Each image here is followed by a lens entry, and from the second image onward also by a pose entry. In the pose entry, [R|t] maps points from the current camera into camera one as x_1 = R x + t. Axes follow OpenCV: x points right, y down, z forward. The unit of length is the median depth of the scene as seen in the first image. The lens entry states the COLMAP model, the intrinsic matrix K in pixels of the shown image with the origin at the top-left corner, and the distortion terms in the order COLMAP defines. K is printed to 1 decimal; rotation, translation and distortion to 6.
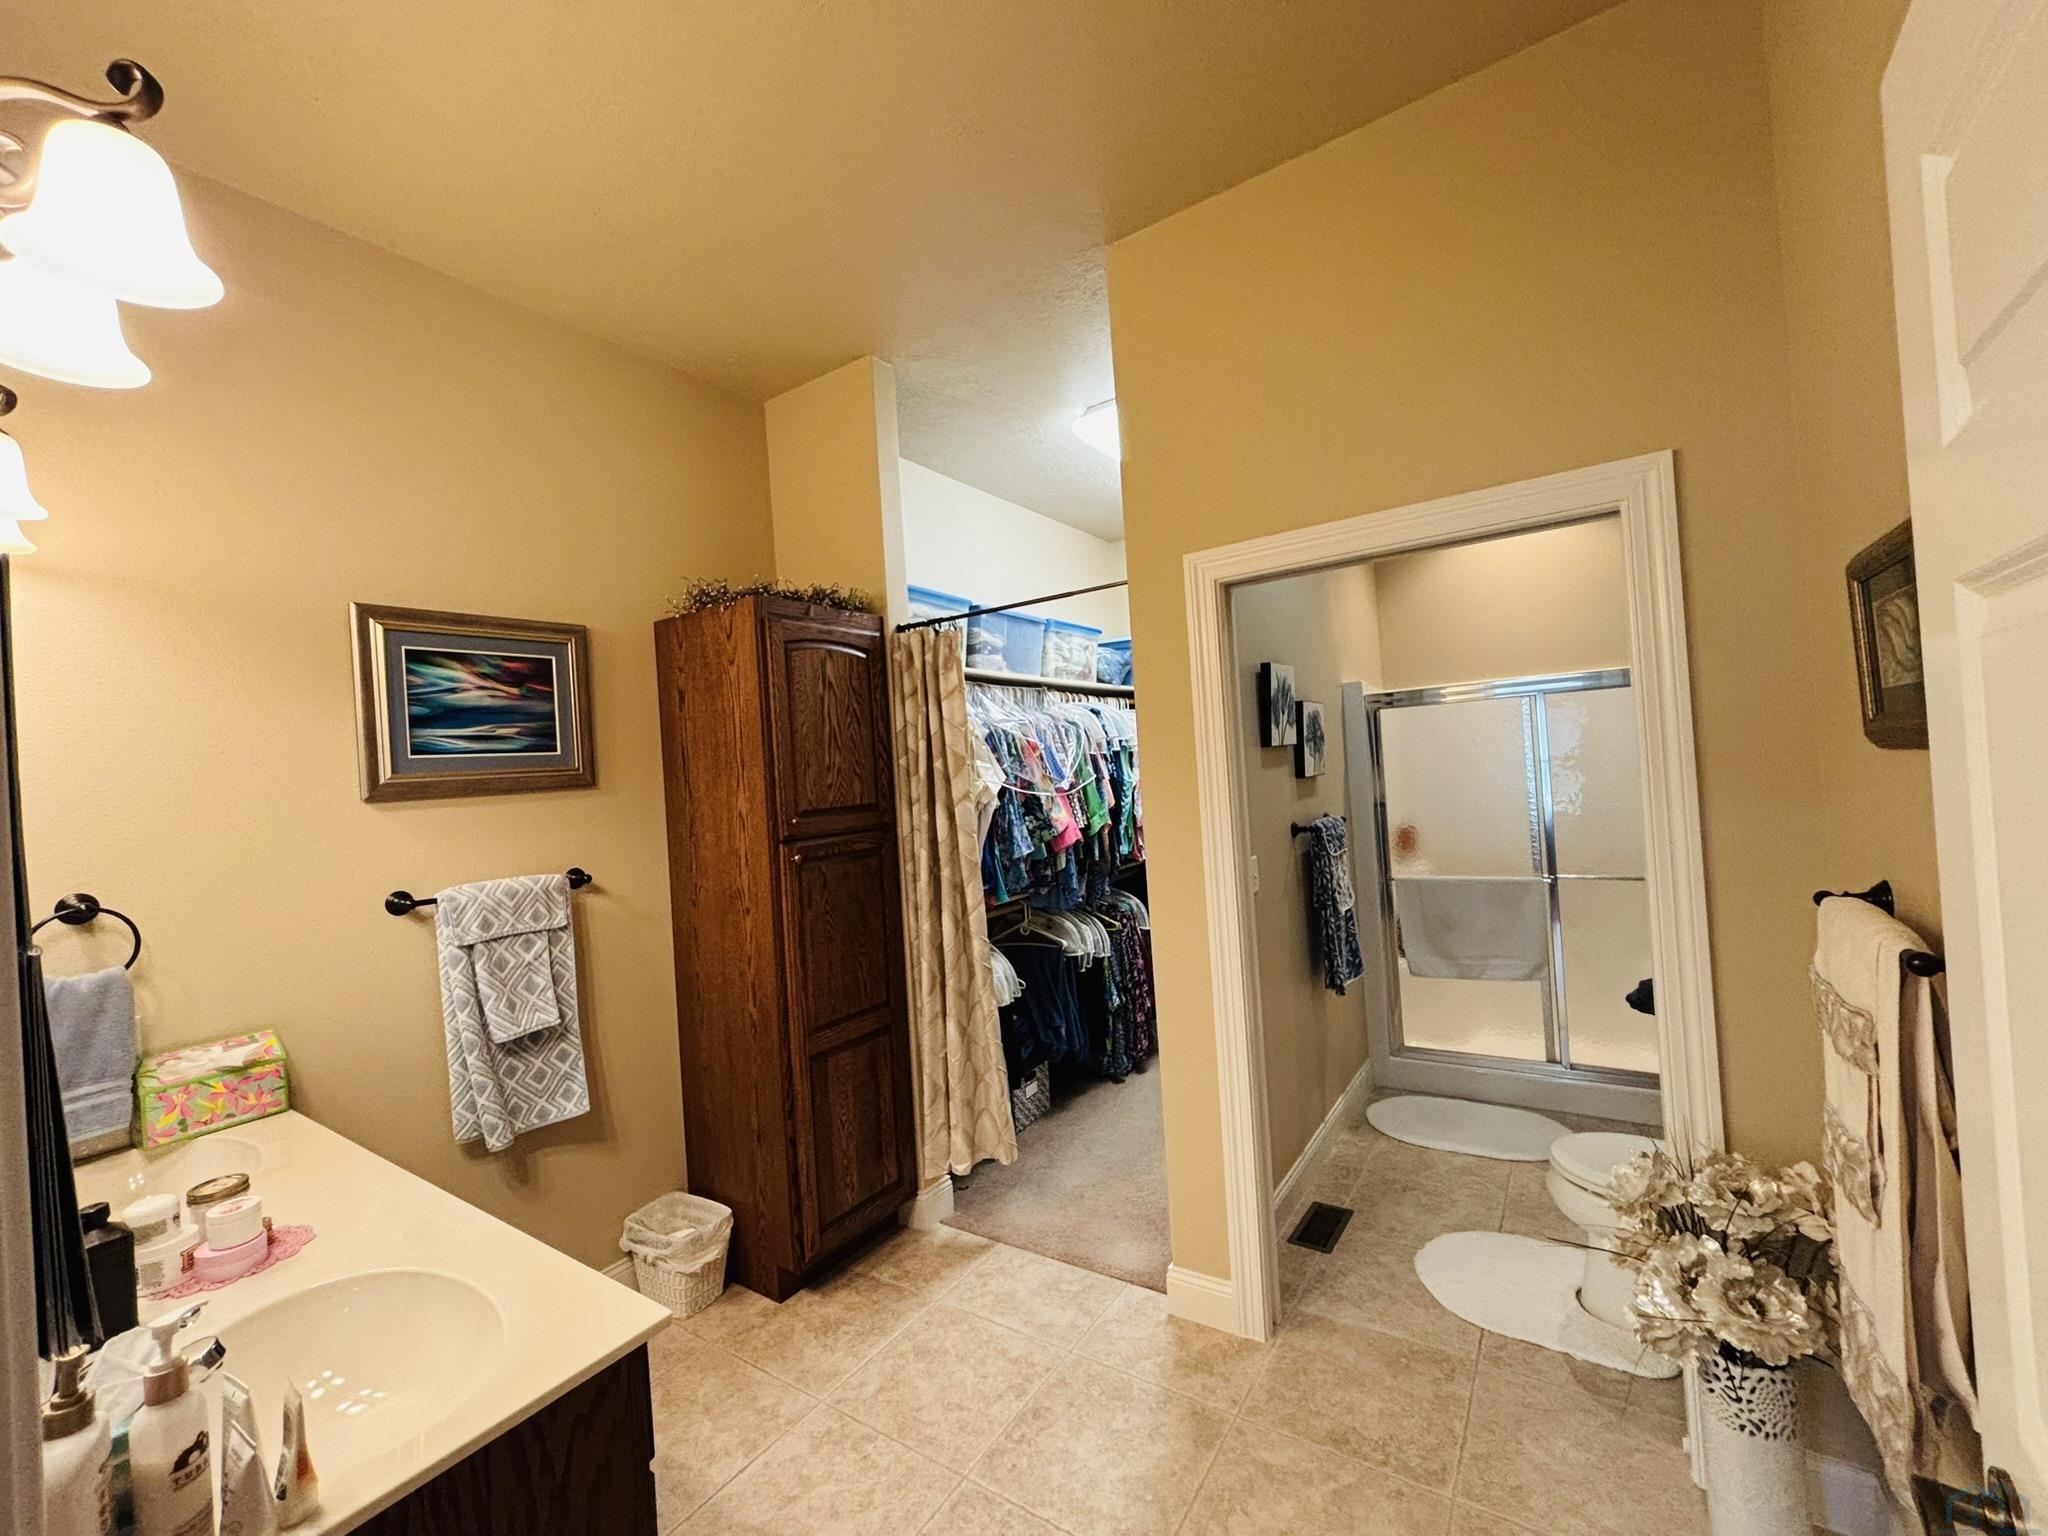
lens RADIAL K [[842.8, 0, 1024.0], [0, 842.8, 768.0], [0, 0, 1]] dist [-0.001754, 0.005056]
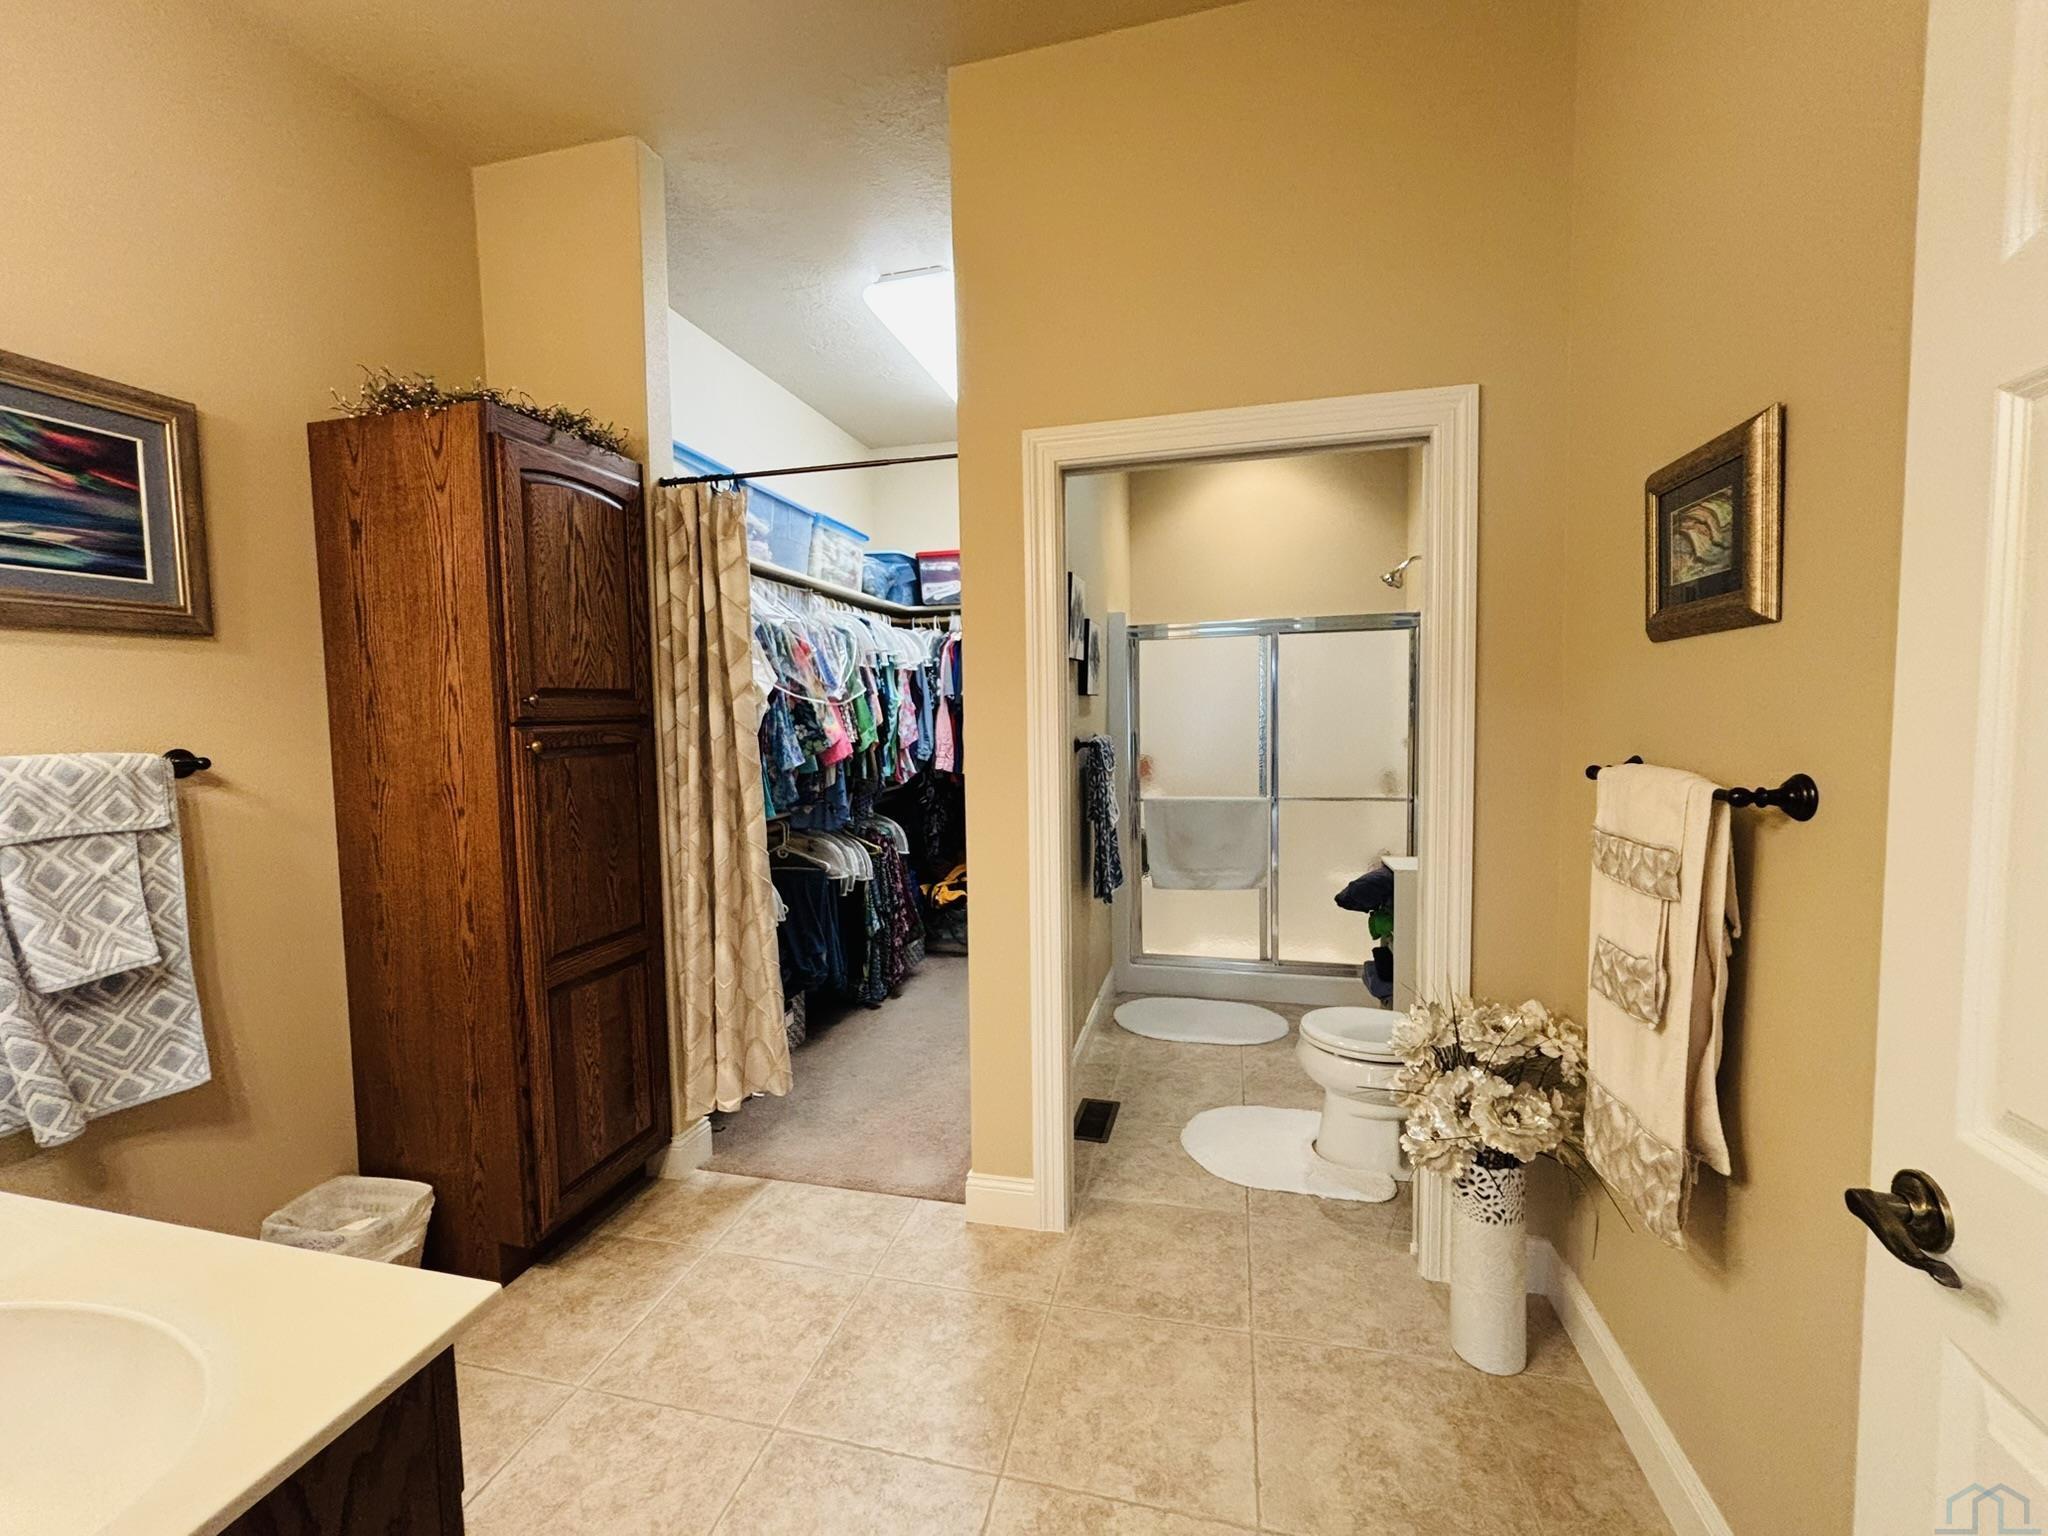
lens RADIAL K [[831.4, 0, 1024.0], [0, 831.4, 768.0], [0, 0, 1]] dist [-0.002348, 0.000145]
pose [[0.938013, 0.024734, 0.345717, -0.105080], [-0.044353, 0.997816, 0.048954, 0.067932], [-0.343751, -0.061253, 0.937061, 0.098581]]
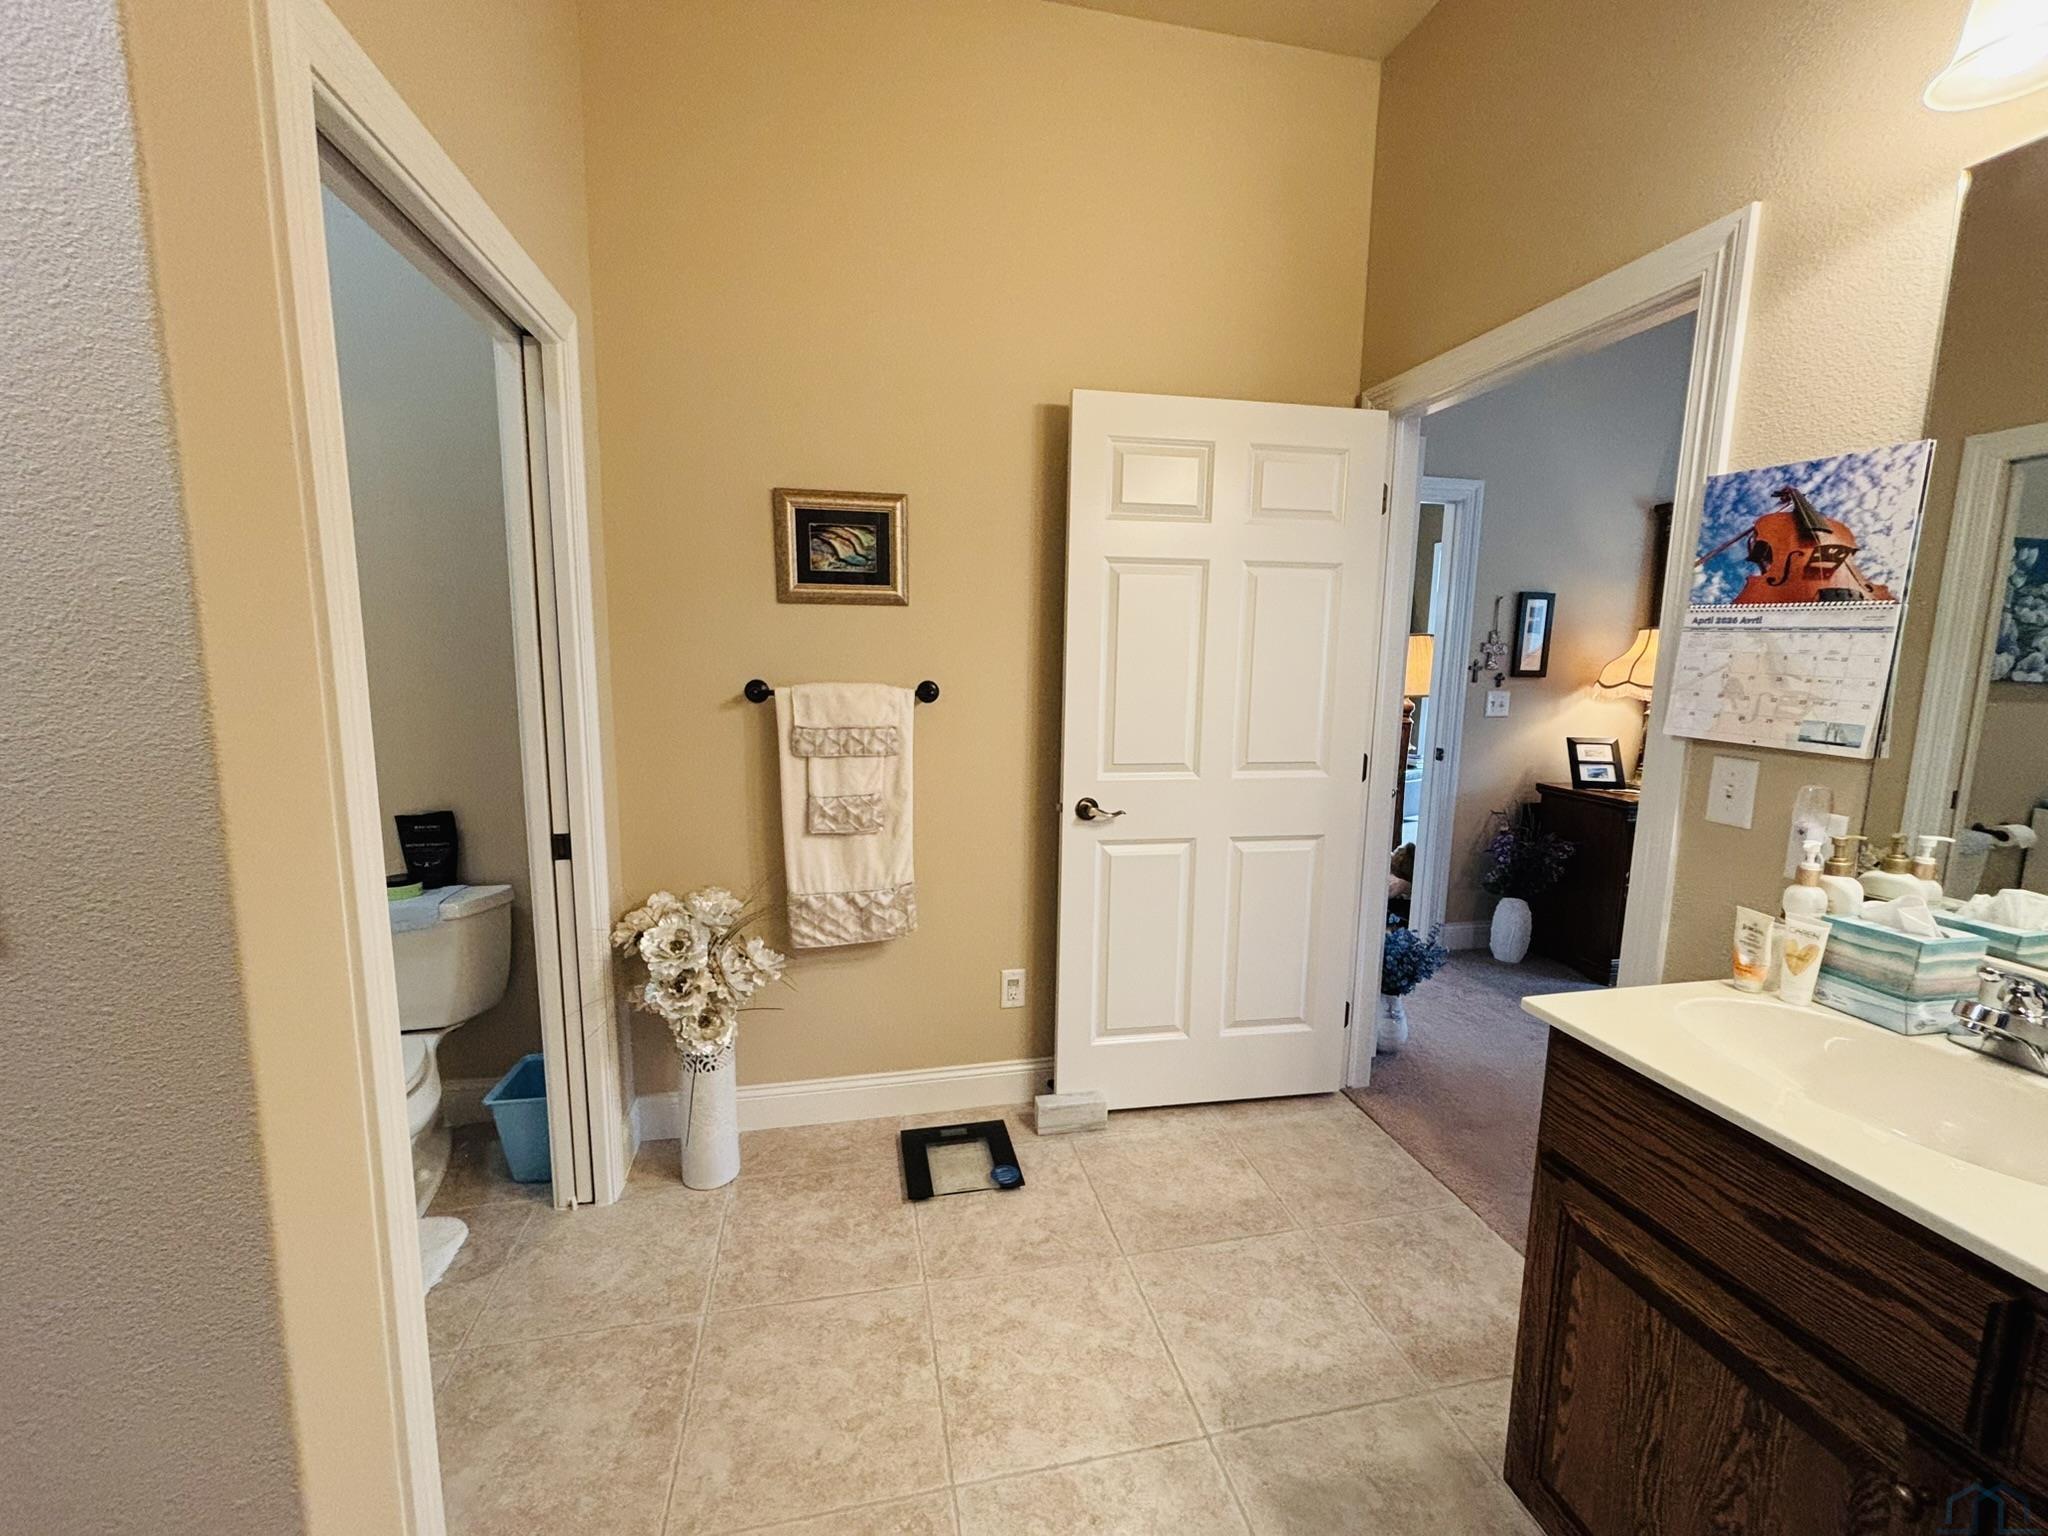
lens RADIAL K [[831.4, 0, 1024.0], [0, 831.4, 768.0], [0, 0, 1]] dist [-0.002348, 0.000145]
pose [[-0.722471, -0.039933, 0.690247, -0.291431], [0.029626, 0.995626, 0.088609, 0.092470], [-0.690766, 0.084467, -0.718128, 0.951208]]
